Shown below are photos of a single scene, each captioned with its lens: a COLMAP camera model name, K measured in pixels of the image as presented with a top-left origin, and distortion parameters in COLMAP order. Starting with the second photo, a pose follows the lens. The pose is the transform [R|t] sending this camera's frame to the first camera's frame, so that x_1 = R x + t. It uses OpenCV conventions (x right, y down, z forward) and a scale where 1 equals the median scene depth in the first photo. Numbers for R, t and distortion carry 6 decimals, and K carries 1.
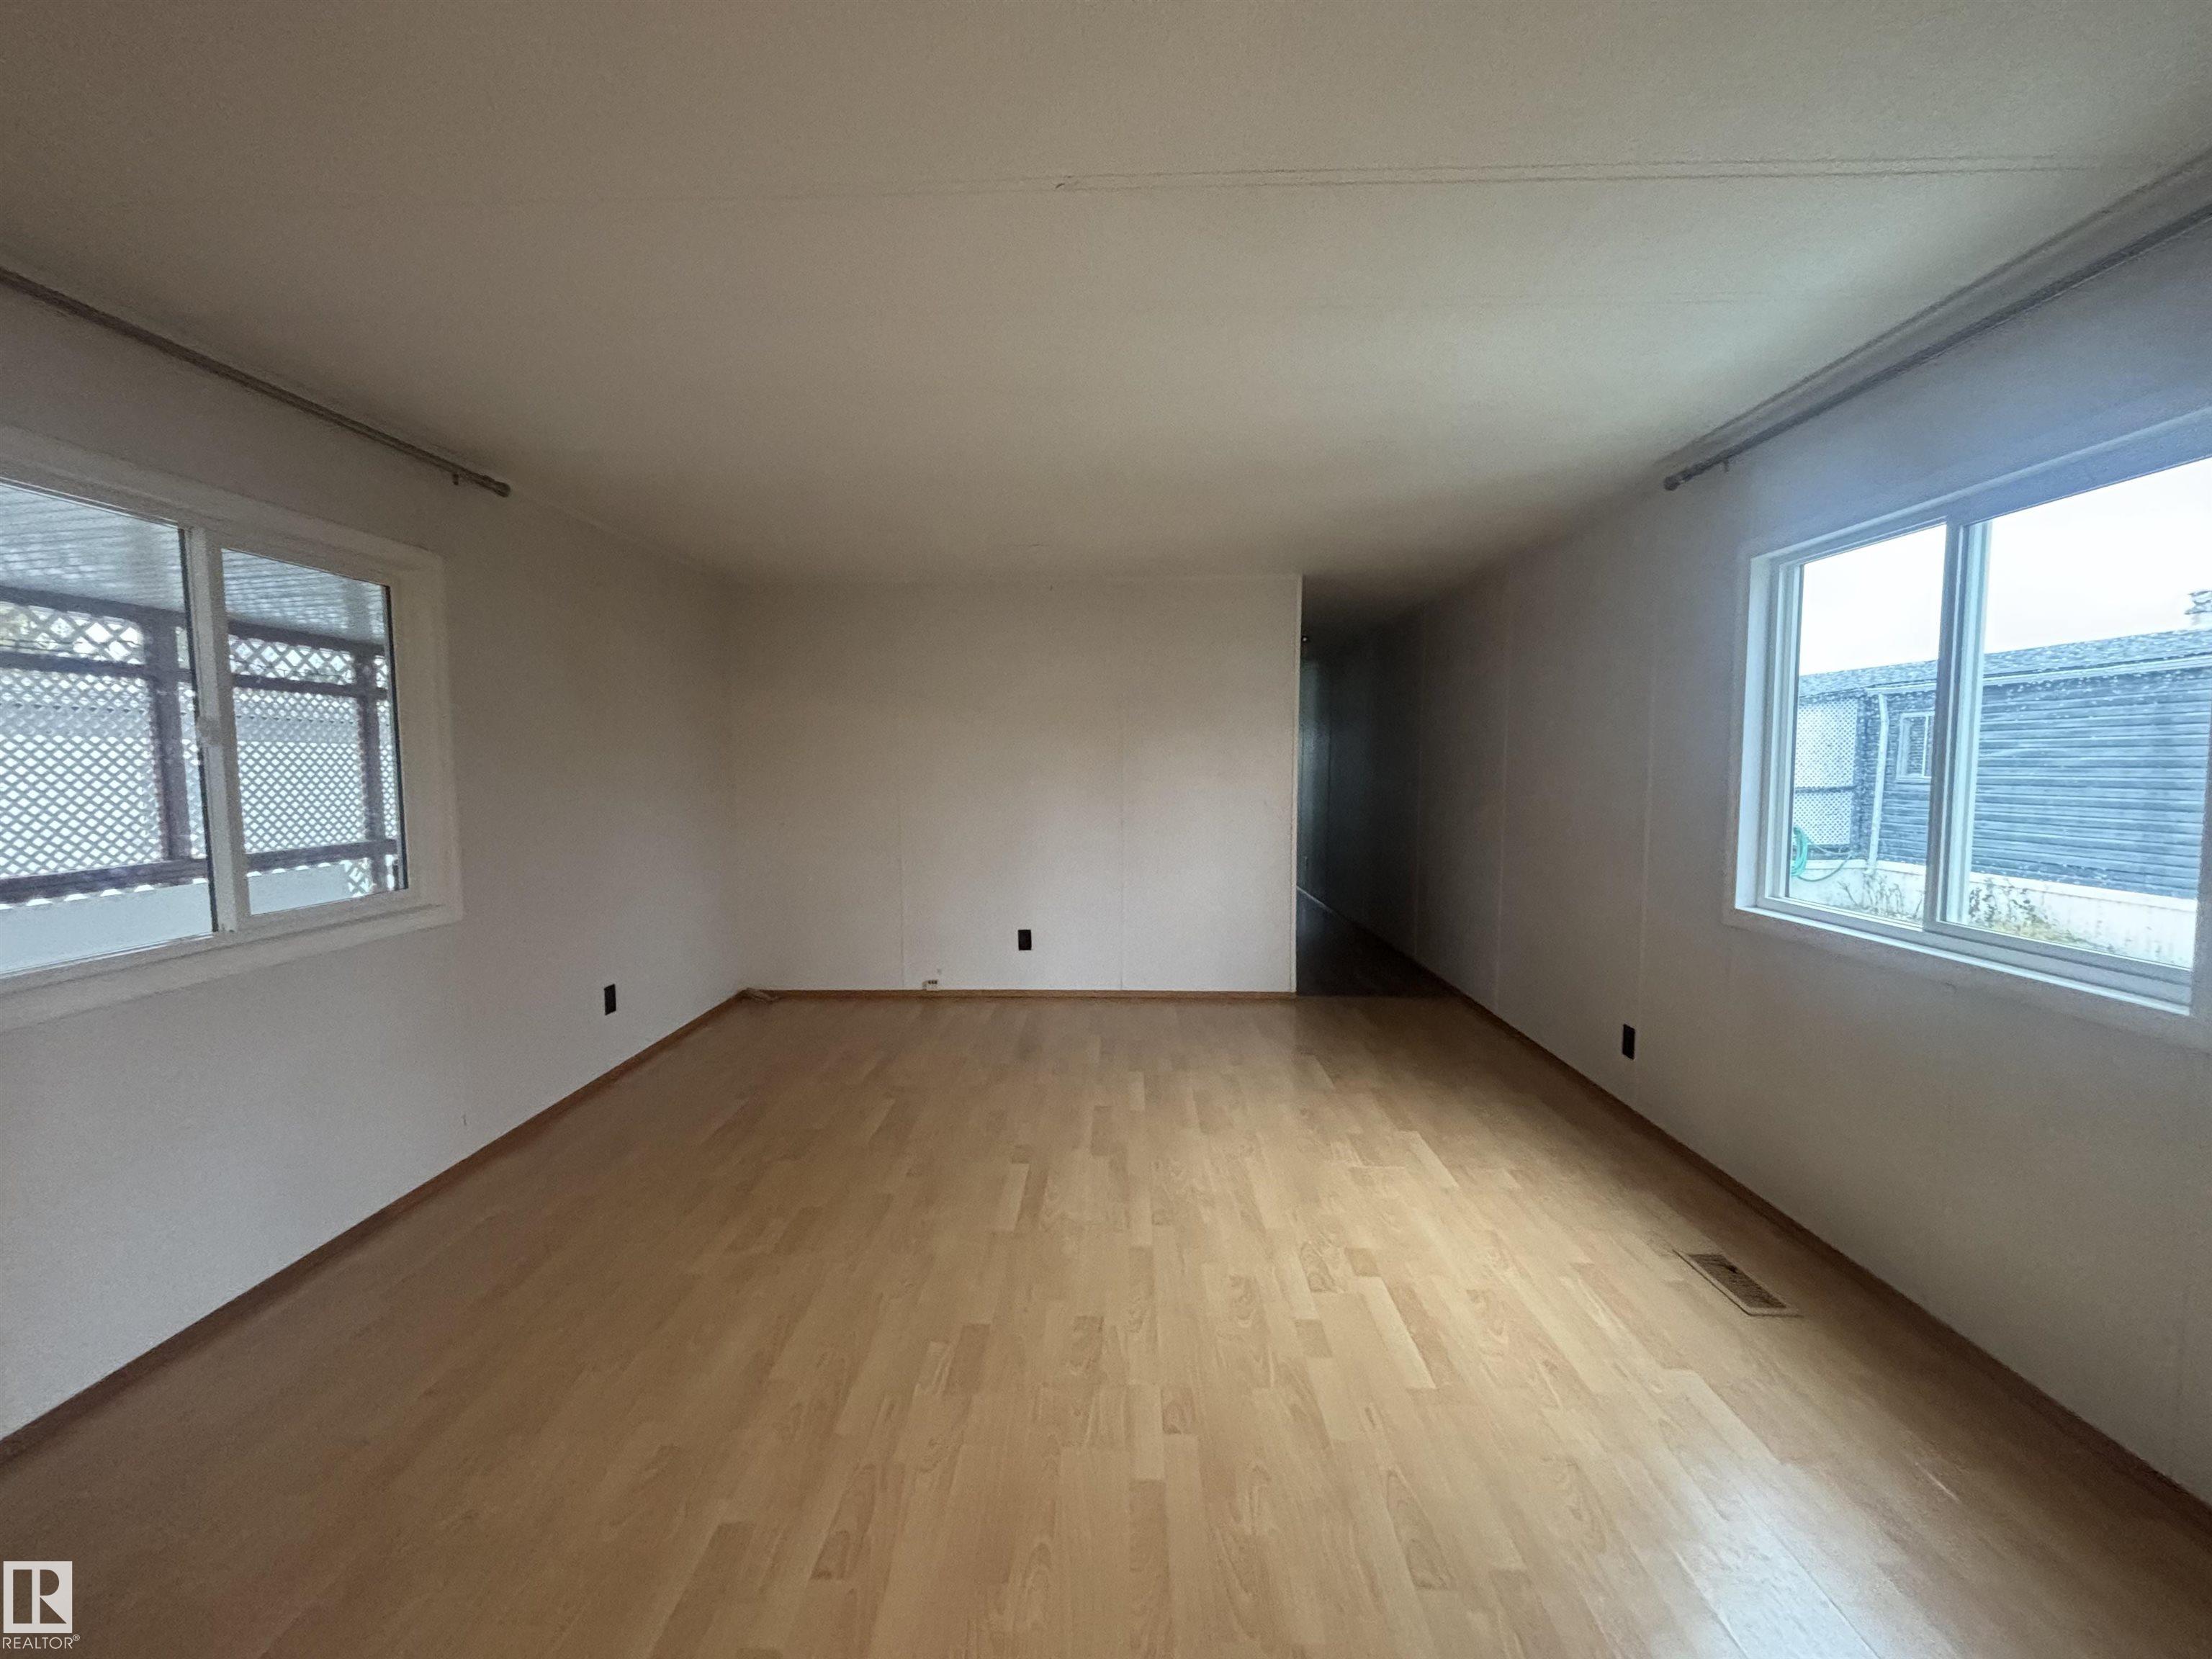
lens RADIAL K [[885.5, 0, 1105.7], [0, 885.5, 829.2], [0, 0, 1]] dist [0.000303, -0.000020]
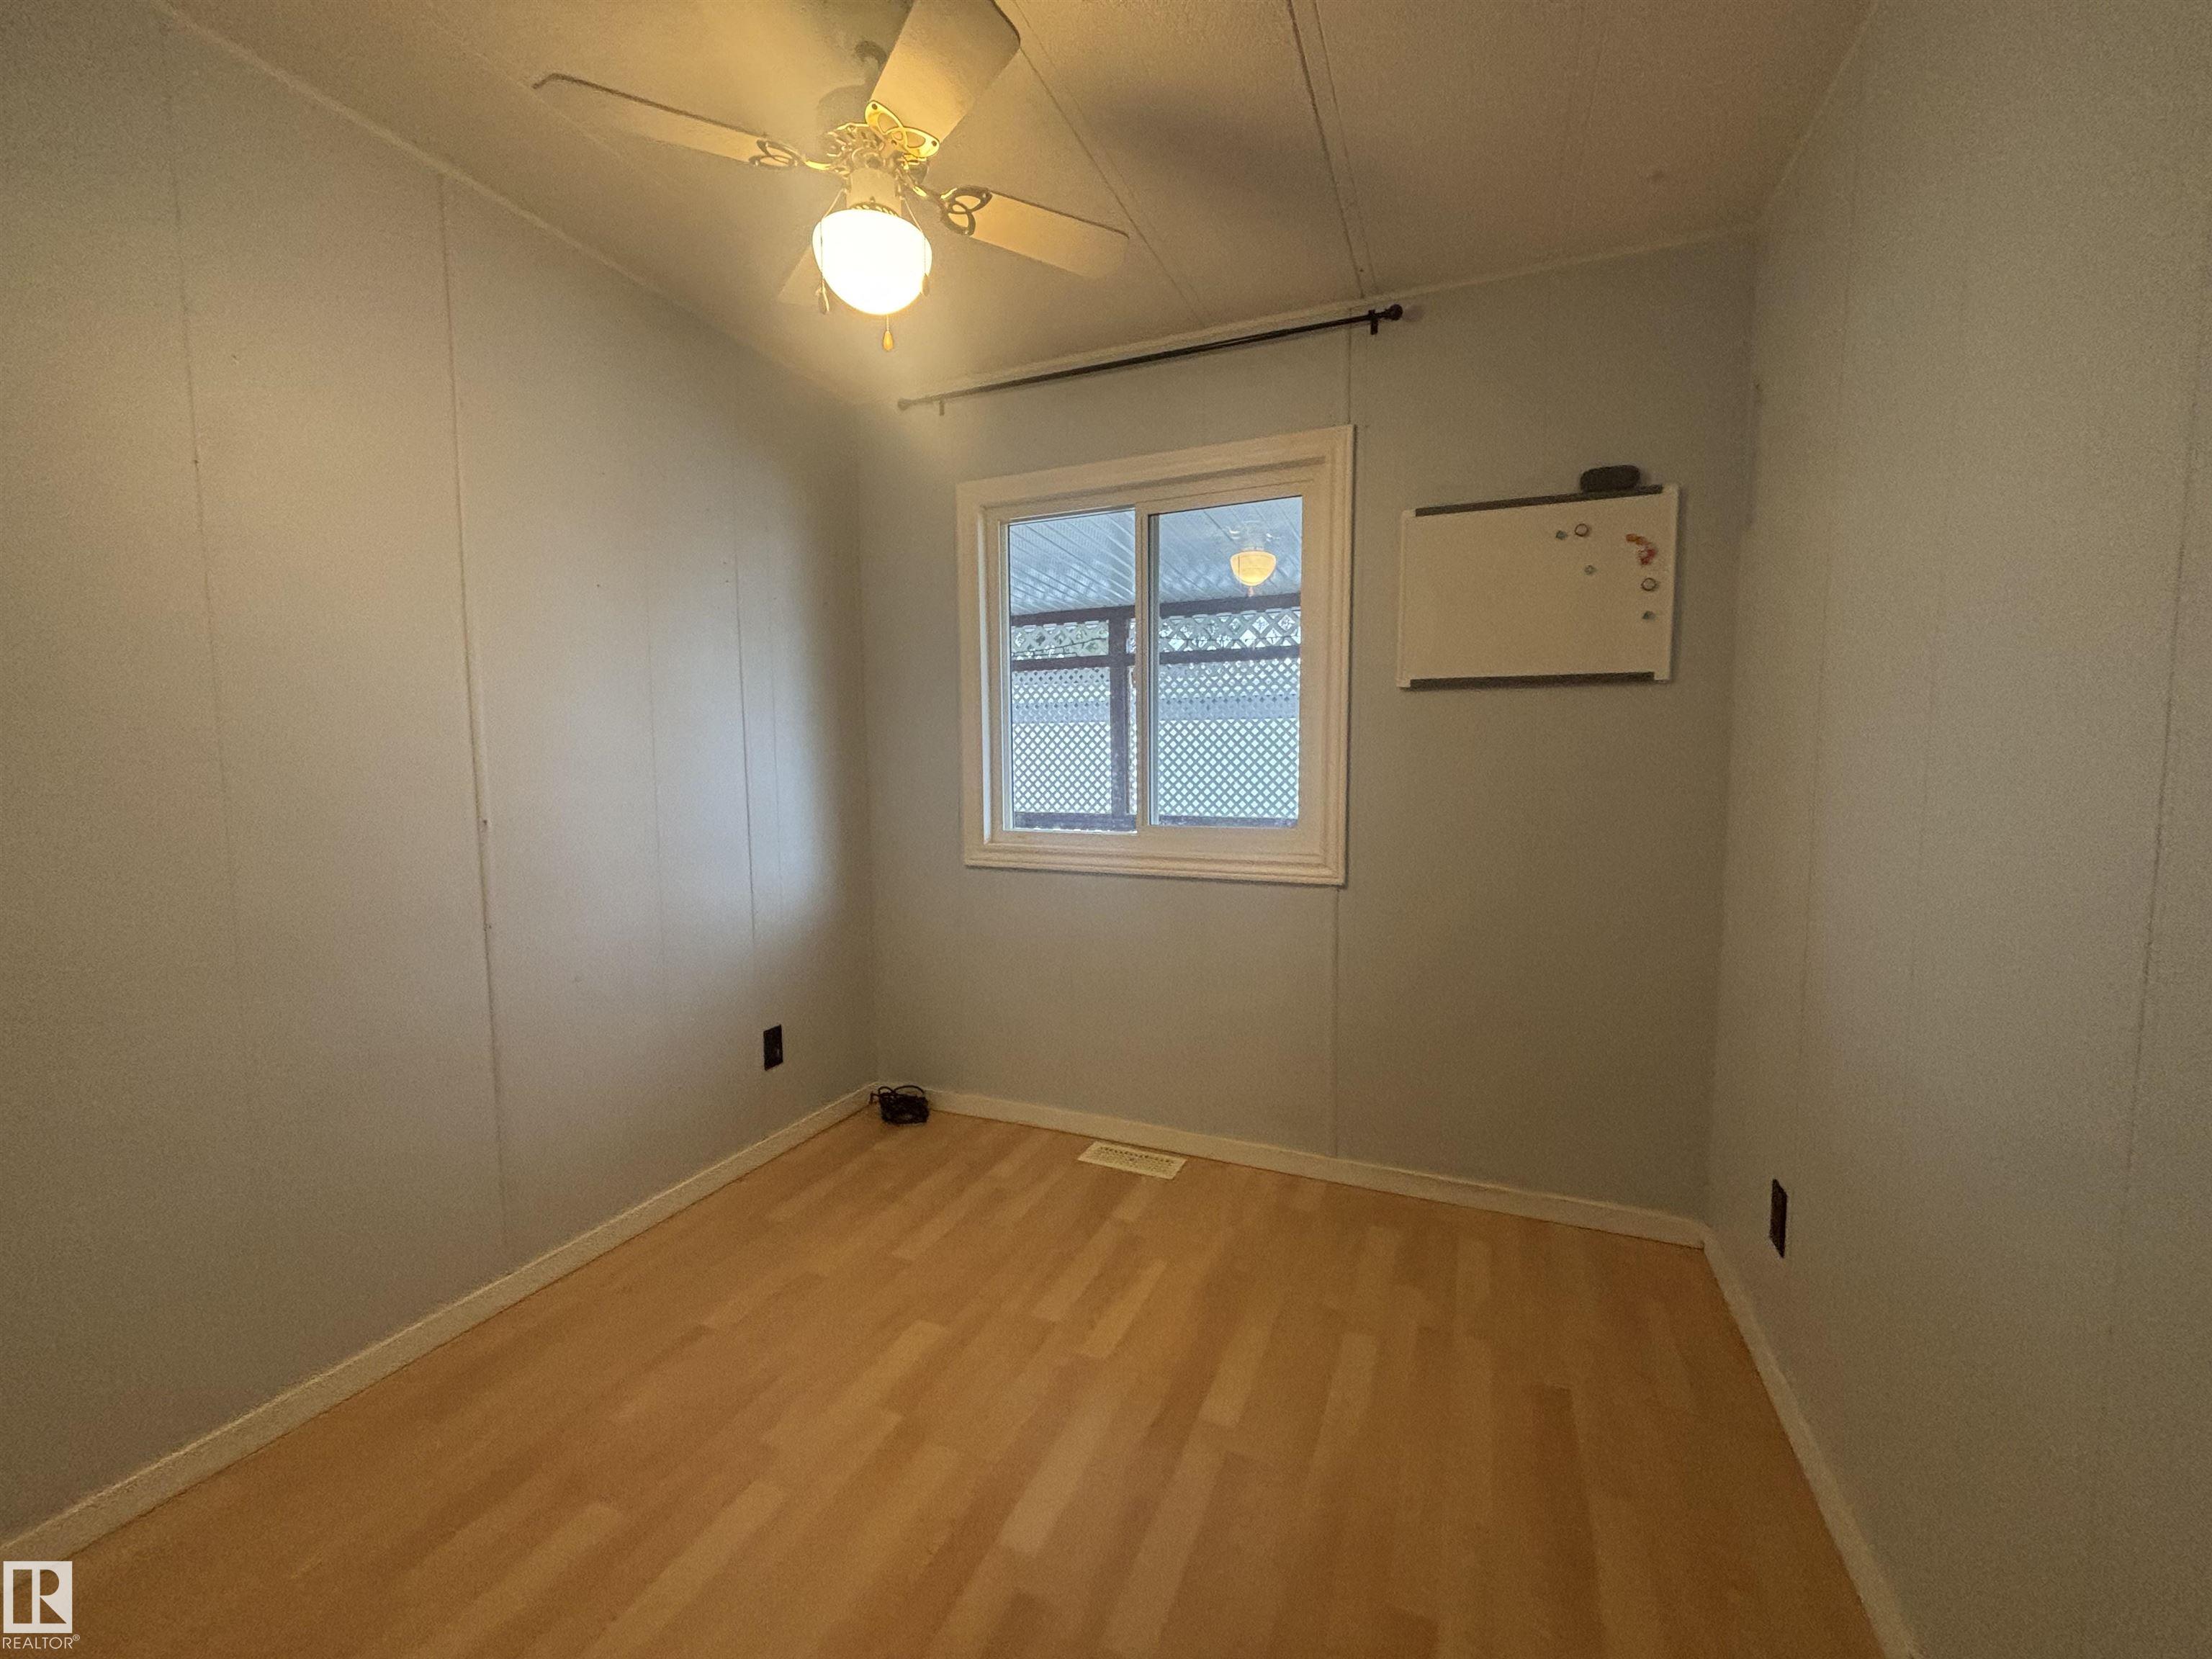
lens RADIAL K [[885.5, 0, 1109.8], [0, 885.5, 827.7], [0, 0, 1]] dist [0.000303, -0.000020]
pose [[-0.385380, 0.100572, -0.917261, 0.075691], [-0.056138, 0.989646, 0.132094, -0.101091], [0.921049, 0.102400, -0.375744, 1.371172]]
